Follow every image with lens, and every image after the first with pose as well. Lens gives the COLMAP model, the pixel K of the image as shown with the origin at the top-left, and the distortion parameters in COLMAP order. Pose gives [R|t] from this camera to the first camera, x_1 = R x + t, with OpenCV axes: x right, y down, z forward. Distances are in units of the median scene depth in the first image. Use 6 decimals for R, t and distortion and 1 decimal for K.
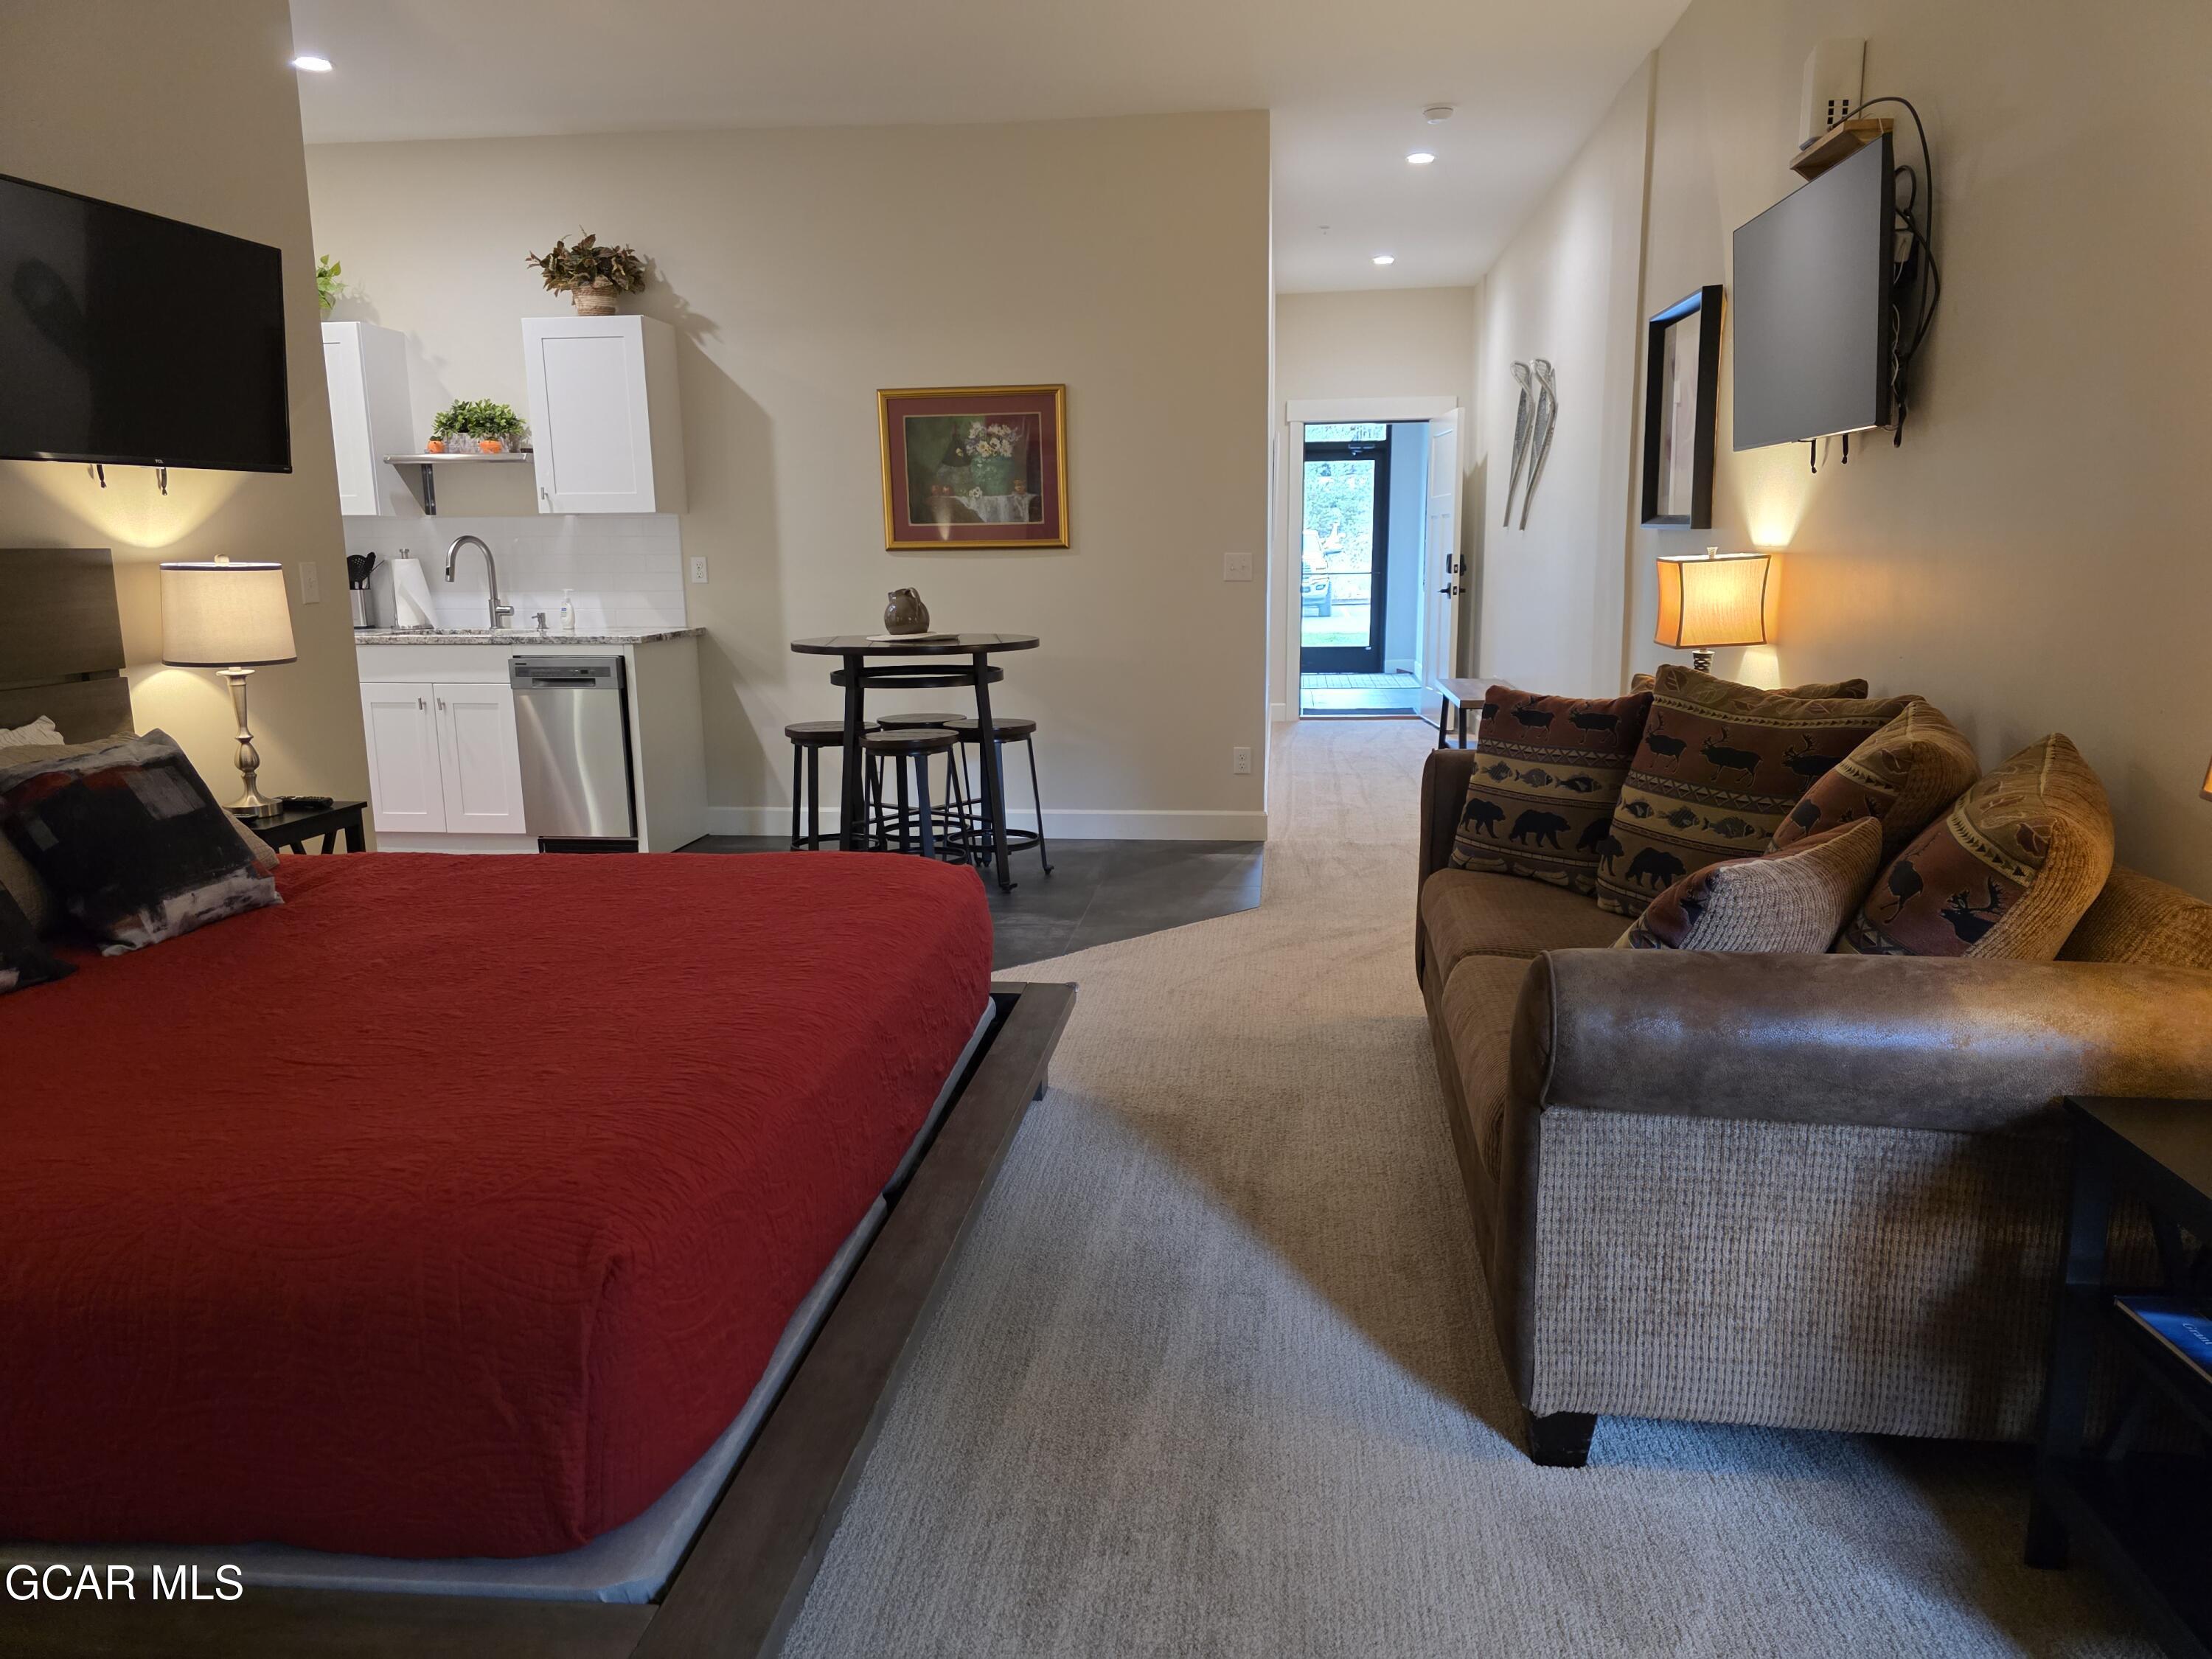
lens RADIAL K [[1510.6, 0, 1119.2], [0, 1510.6, 827.4], [0, 0, 1]] dist [0.065927, -0.063358]
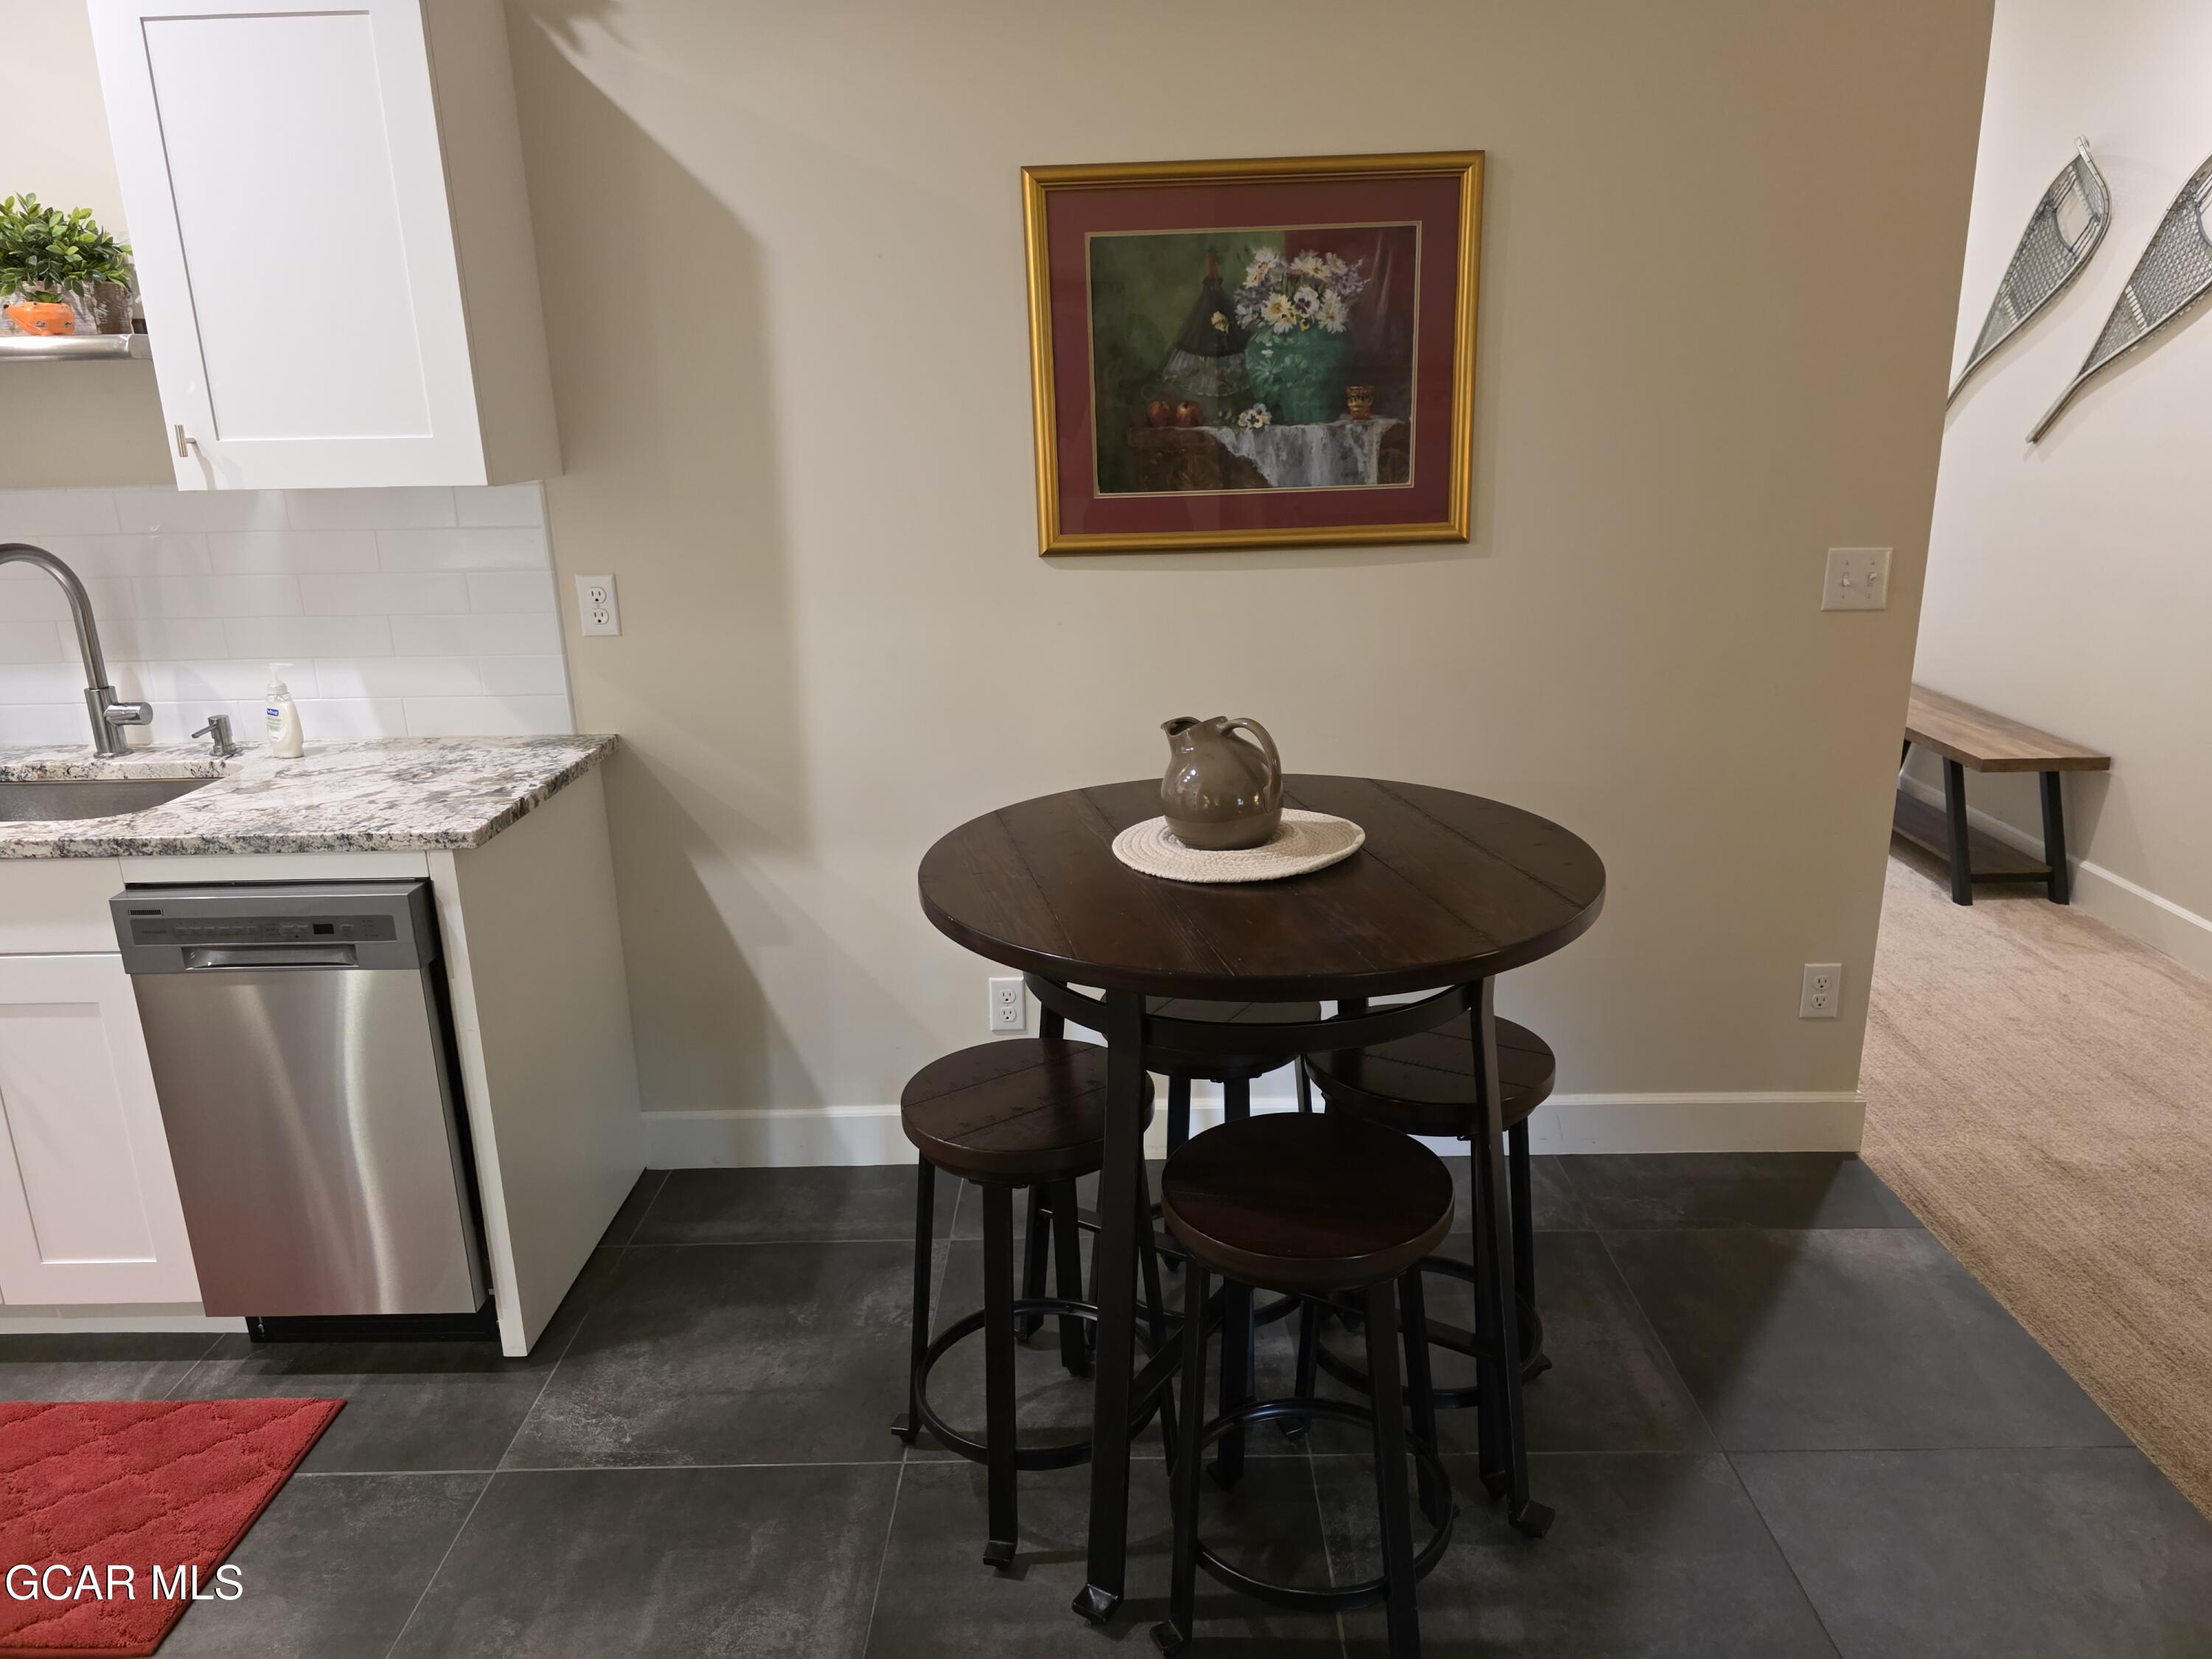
lens RADIAL K [[1510.6, 0, 1119.2], [0, 1510.6, 827.4], [0, 0, 1]] dist [0.065927, -0.063358]
pose [[0.994247, -0.039969, 0.099378, -0.180528], [0.031118, 0.995539, 0.089075, -0.145298], [-0.102495, -0.085470, 0.991055, 0.569862]]
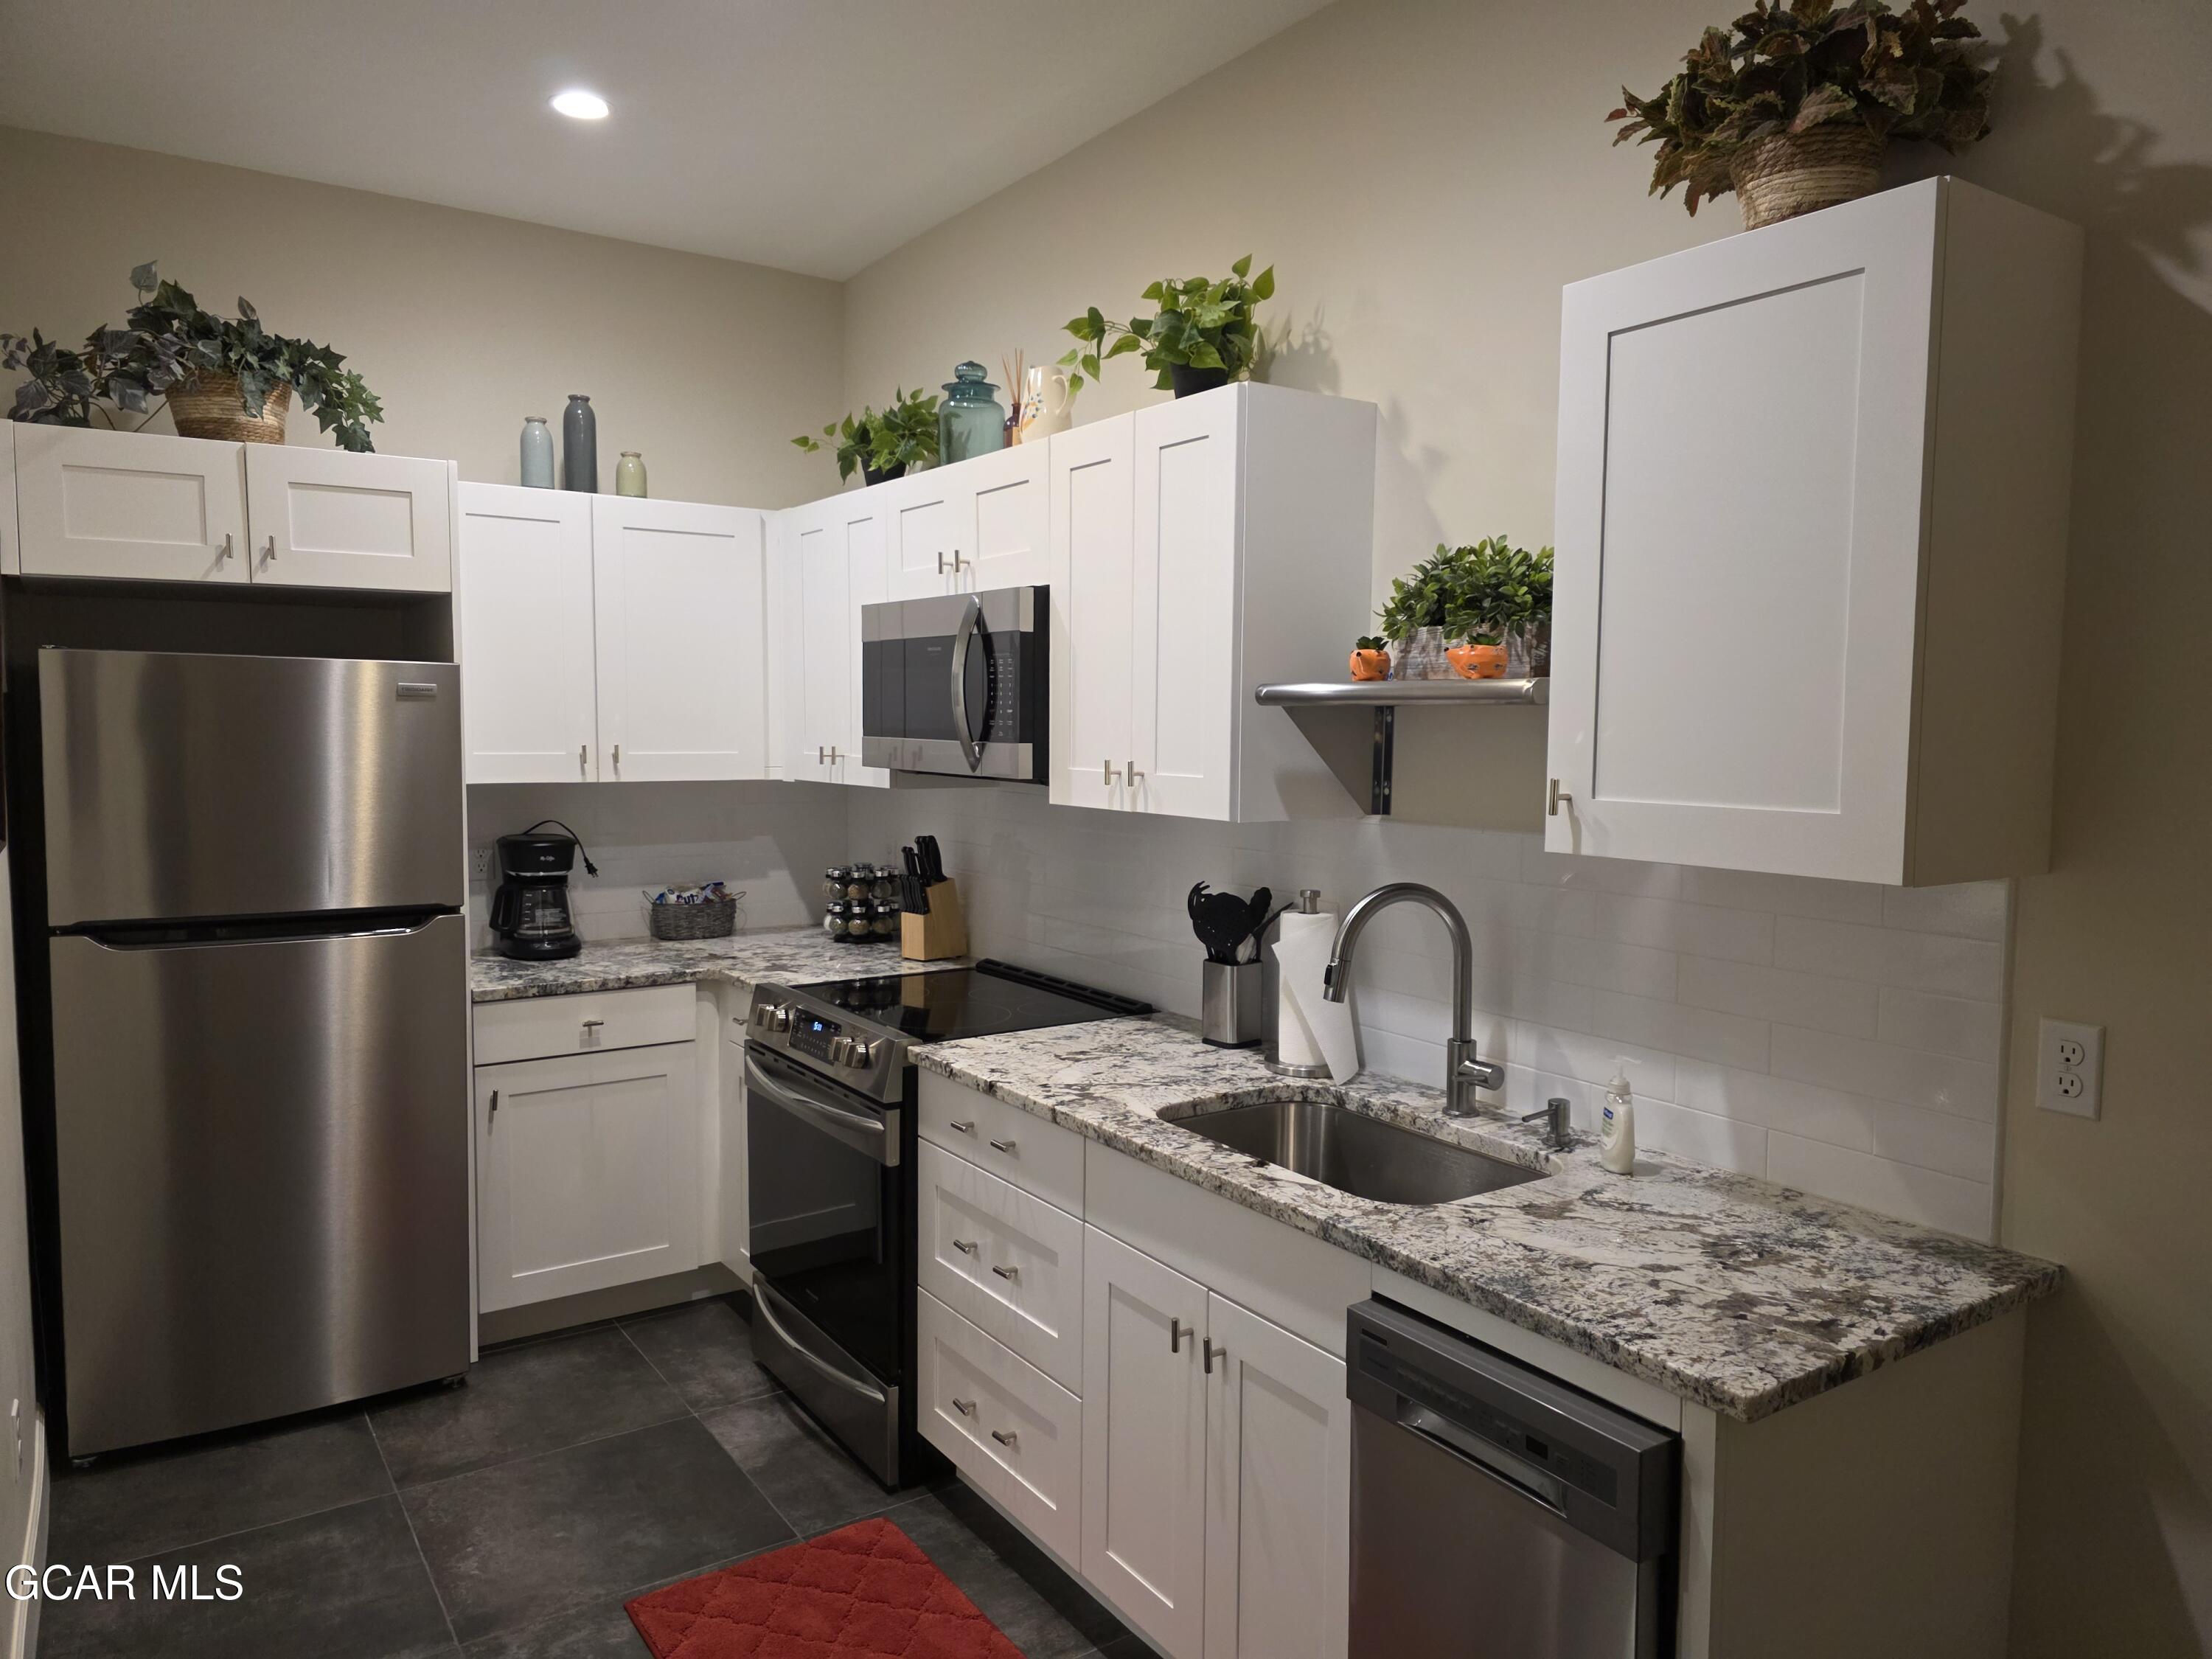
lens RADIAL K [[1510.6, 0, 1119.2], [0, 1510.6, 827.4], [0, 0, 1]] dist [0.065927, -0.063358]
pose [[0.659866, 0.074333, -0.747698, -0.188538], [-0.162112, 0.985742, -0.045071, -0.177709], [0.733687, 0.150952, 0.662508, 0.696461]]
